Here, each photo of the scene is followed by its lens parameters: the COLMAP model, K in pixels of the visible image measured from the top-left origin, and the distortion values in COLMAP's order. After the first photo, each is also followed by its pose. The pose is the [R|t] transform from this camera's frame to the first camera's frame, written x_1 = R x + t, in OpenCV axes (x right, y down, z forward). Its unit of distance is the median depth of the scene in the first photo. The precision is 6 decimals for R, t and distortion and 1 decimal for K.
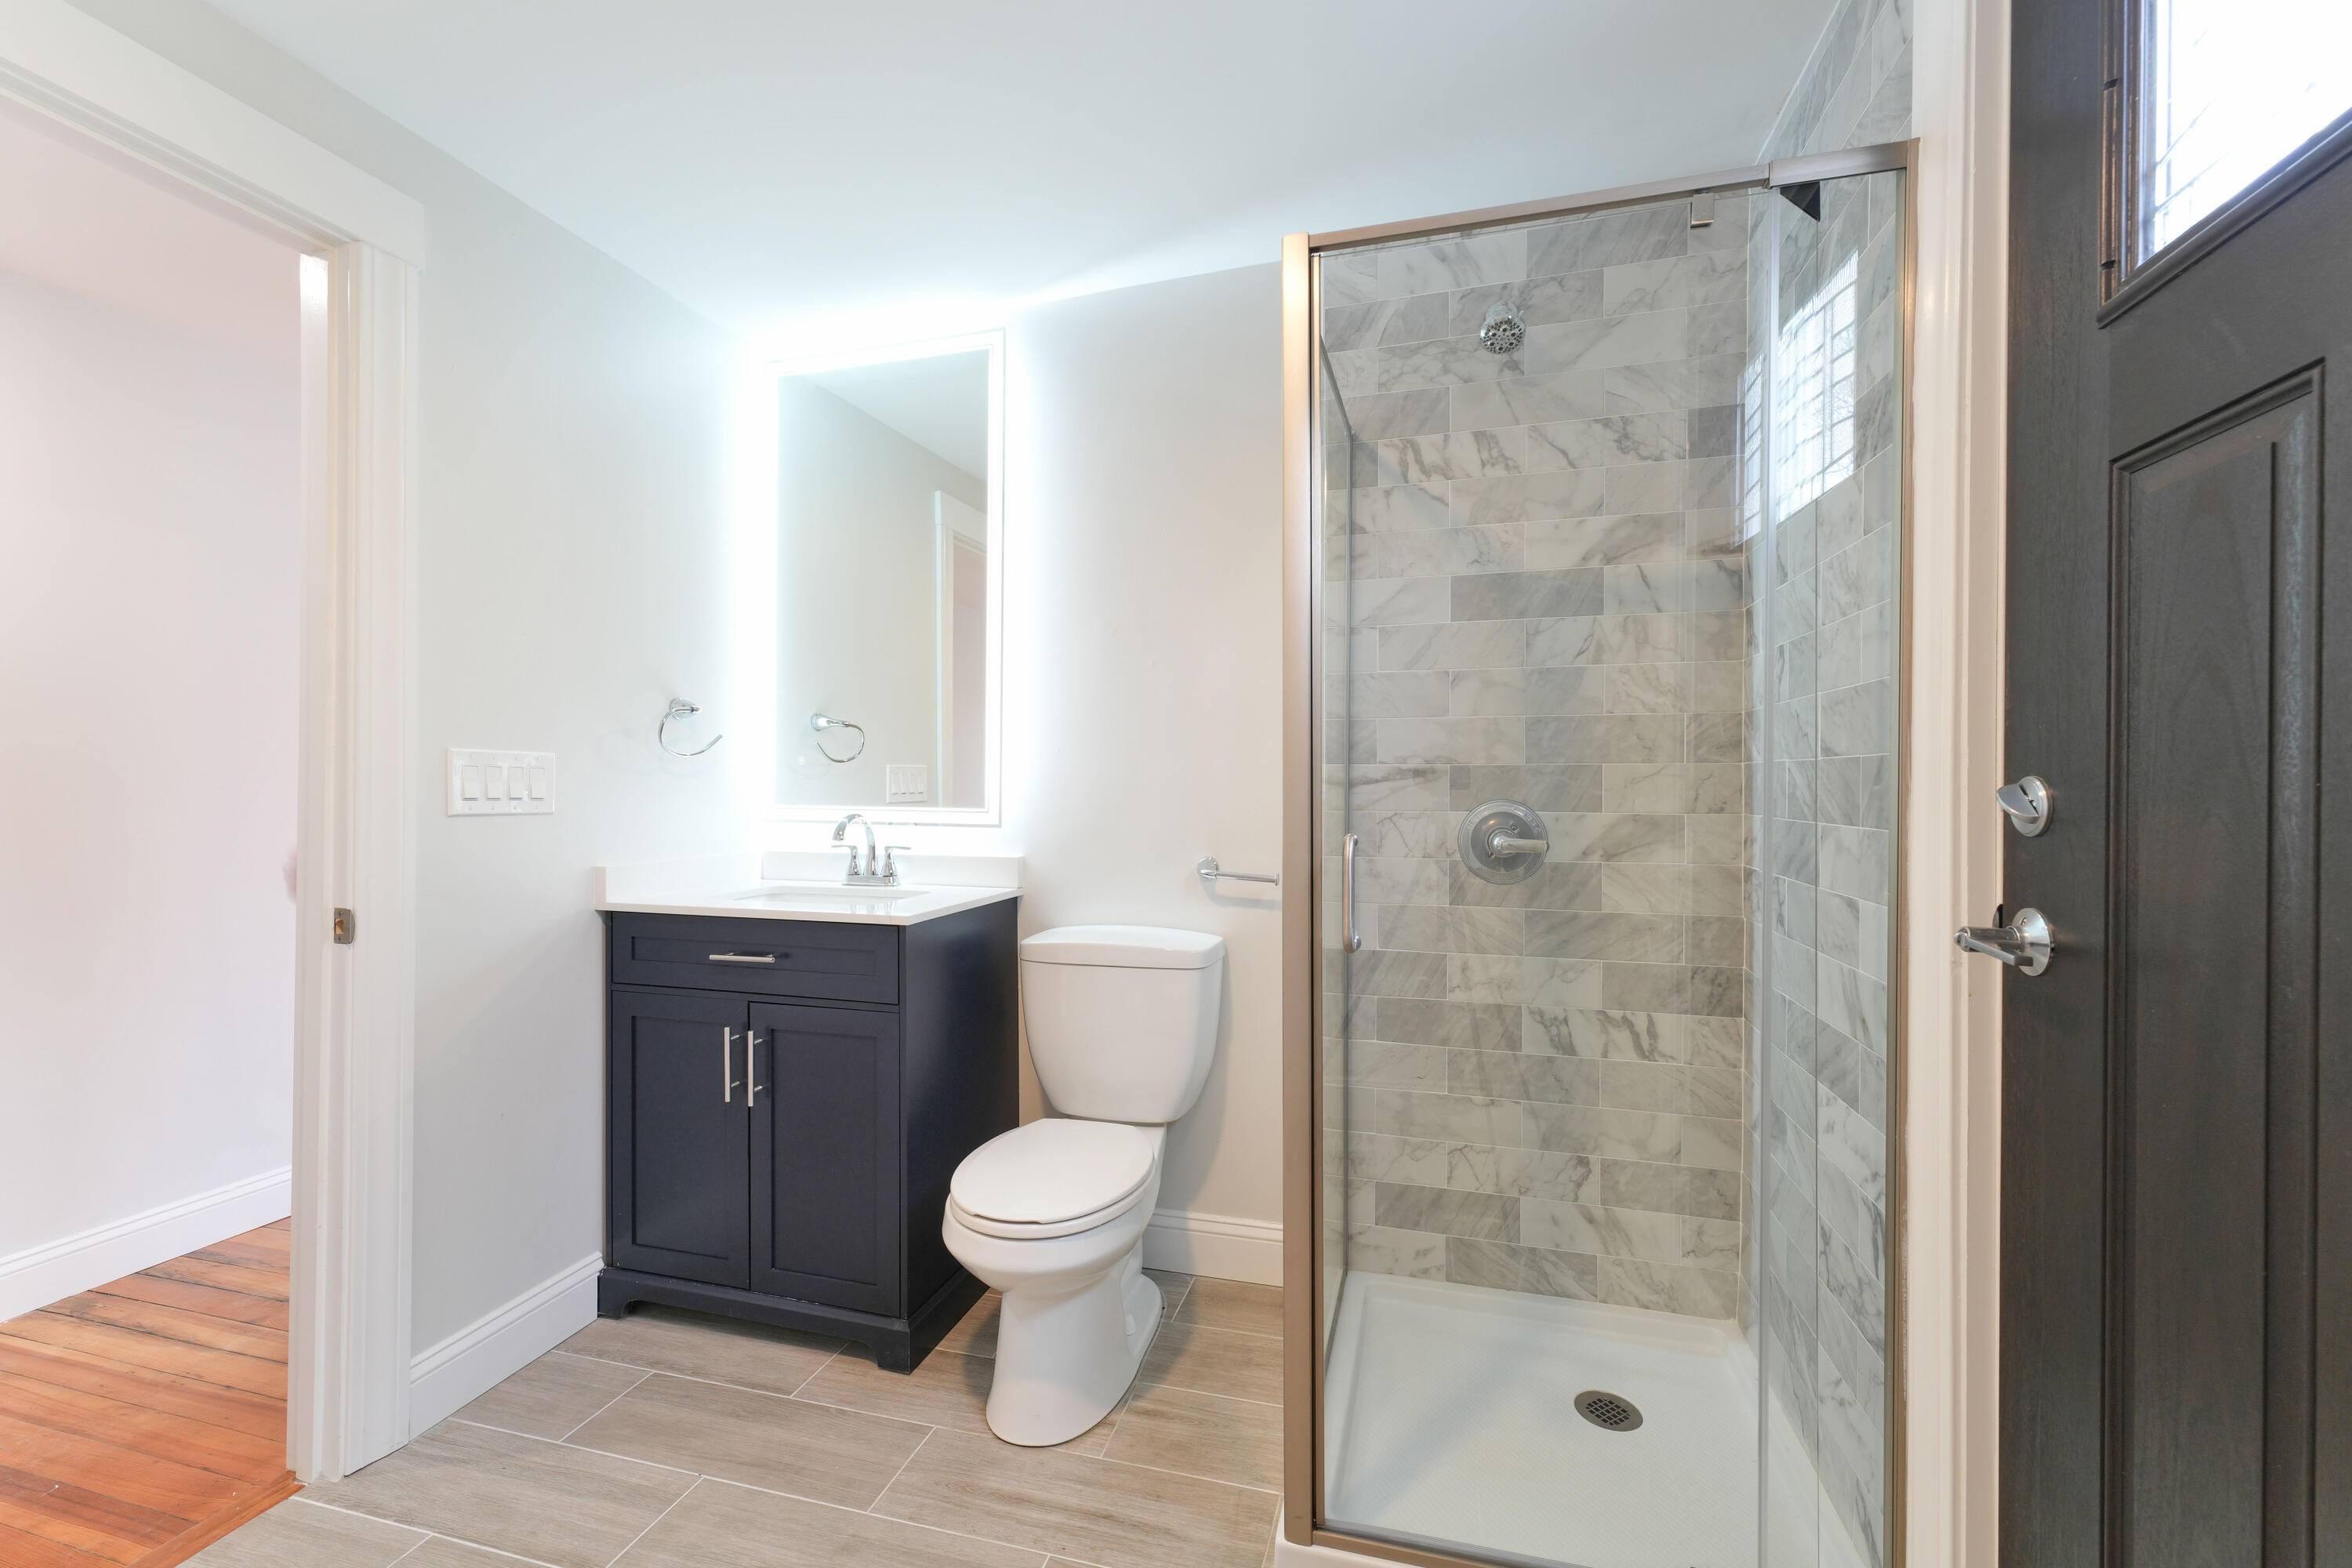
lens RADIAL K [[952.8, 0, 1168.7], [0, 952.8, 785.4], [0, 0, 1]] dist [0.003971, 0.000162]
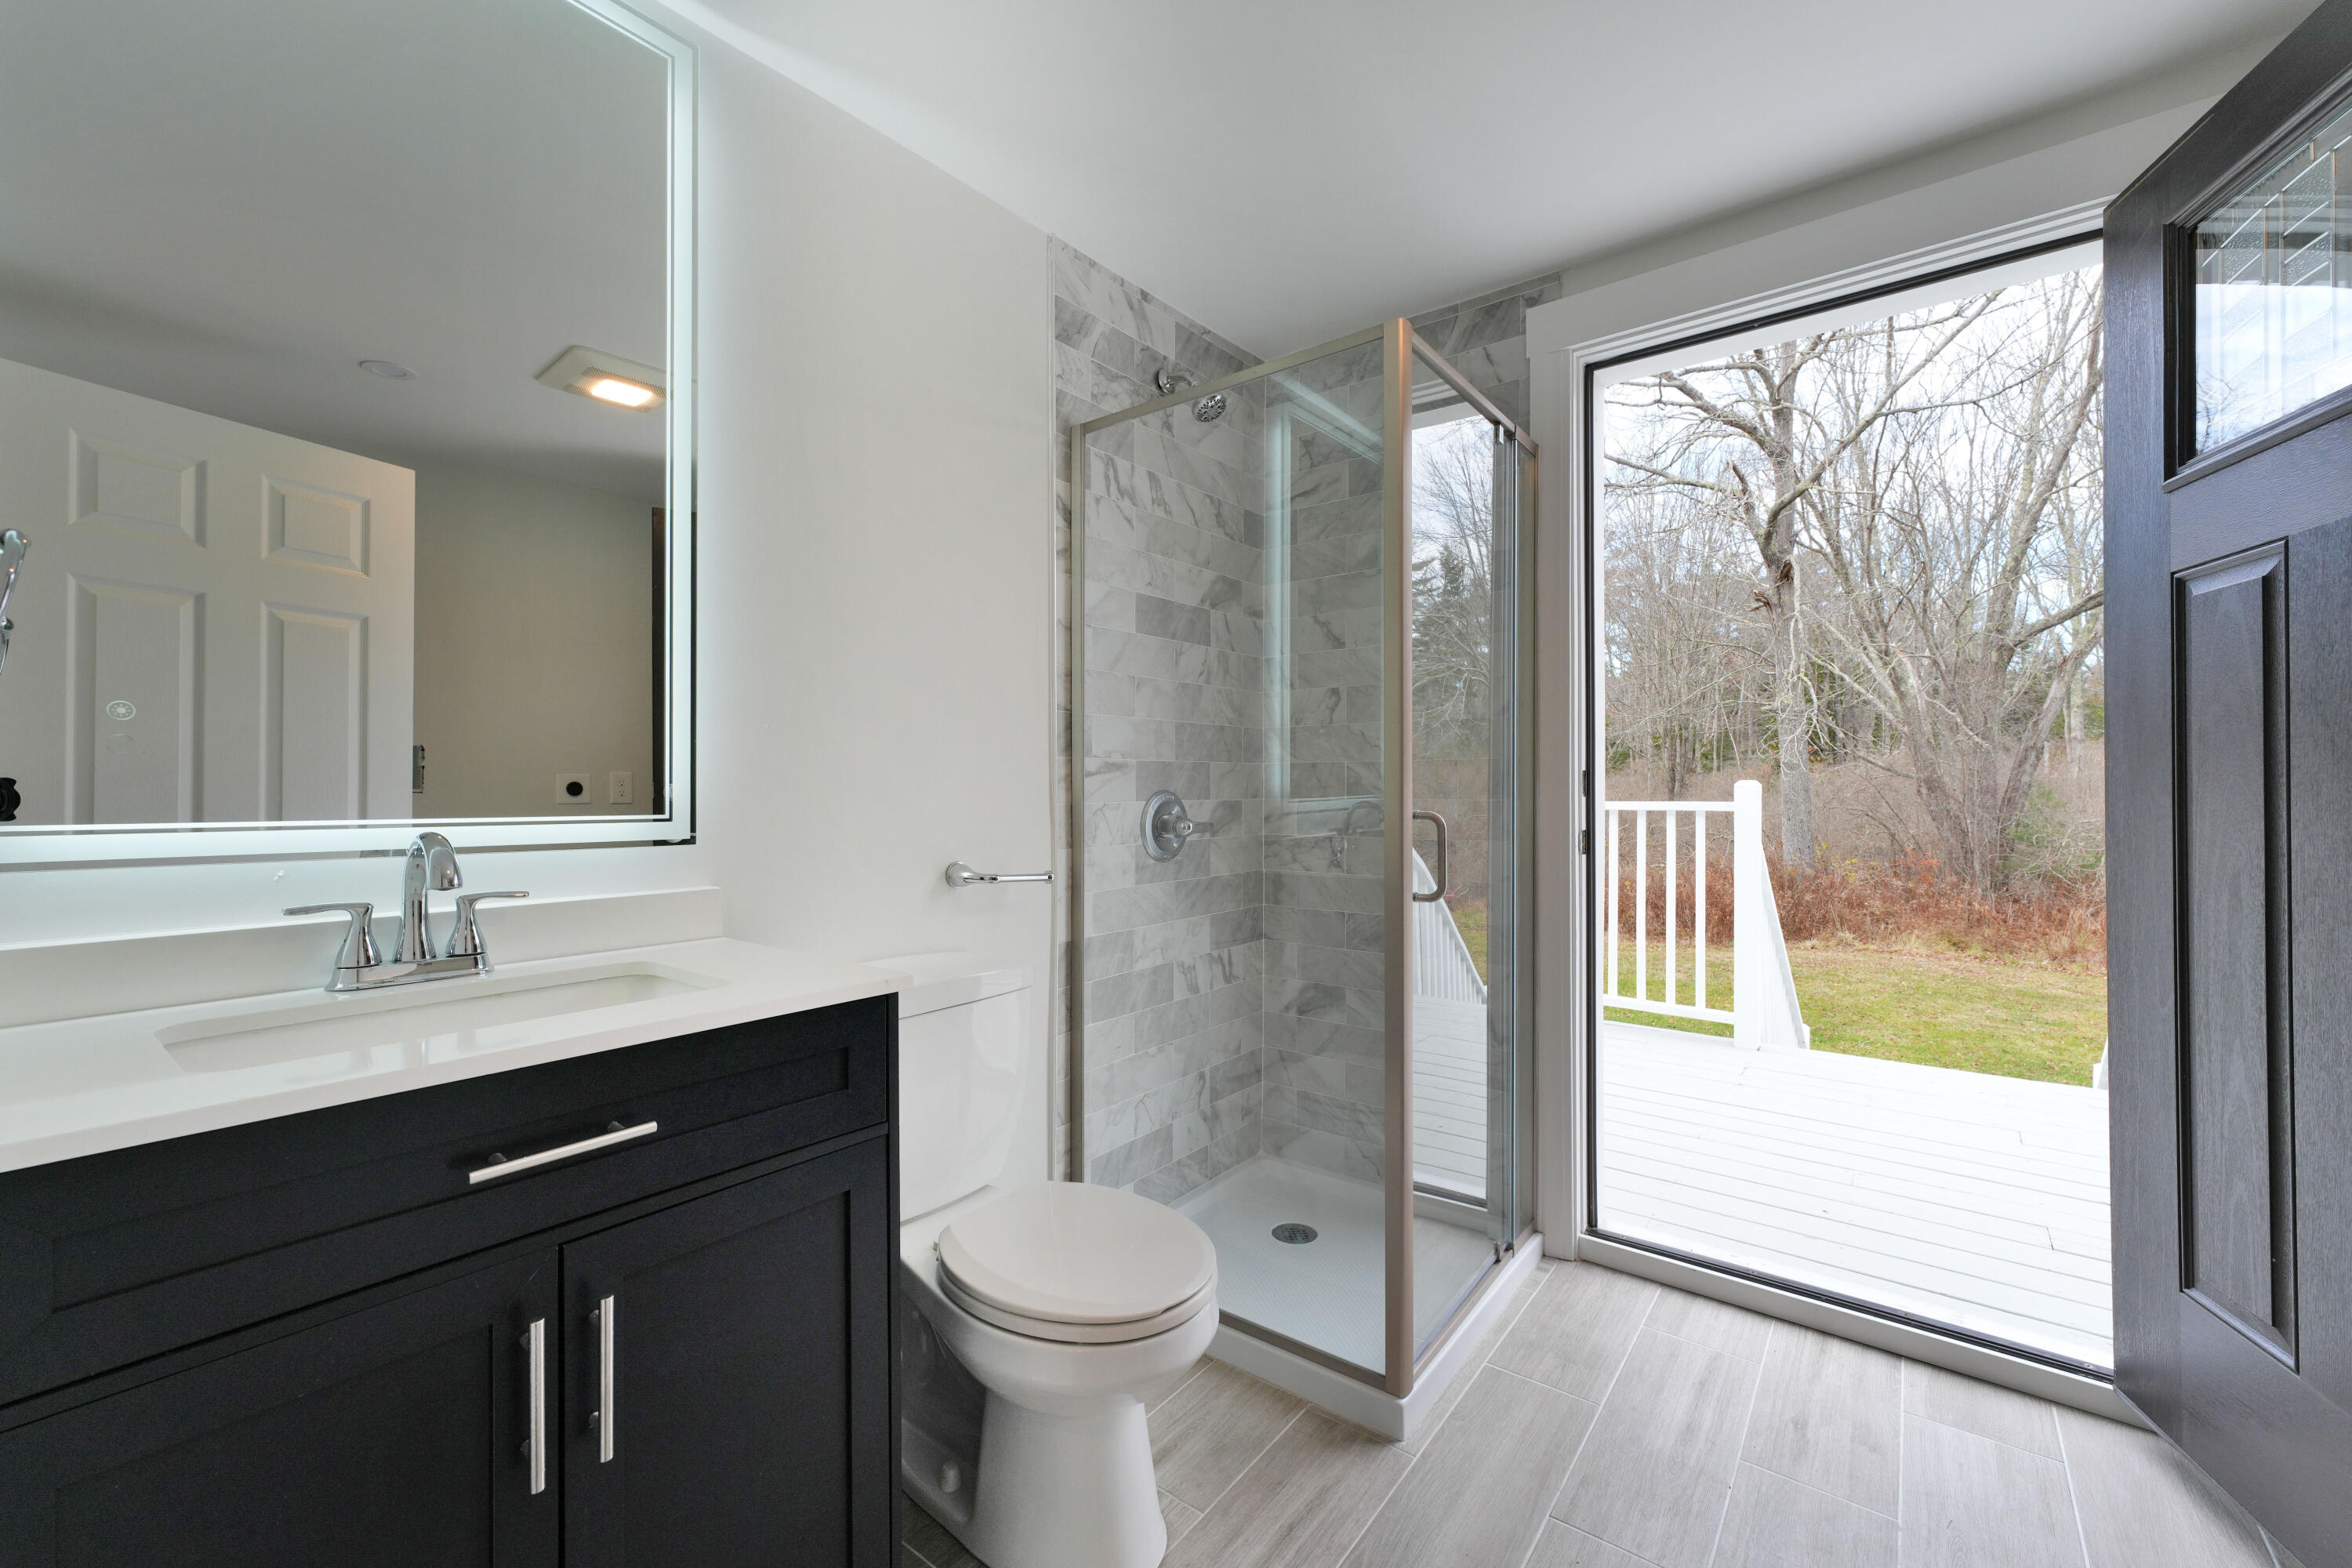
lens RADIAL K [[952.8, 0, 1181.5], [0, 952.8, 786.3], [0, 0, 1]] dist [0.003971, 0.000162]
pose [[0.365806, -0.001523, 0.930690, -0.745175], [0.008524, 0.999962, -0.001714, 0.012129], [-0.930652, 0.008561, 0.365805, 0.551397]]
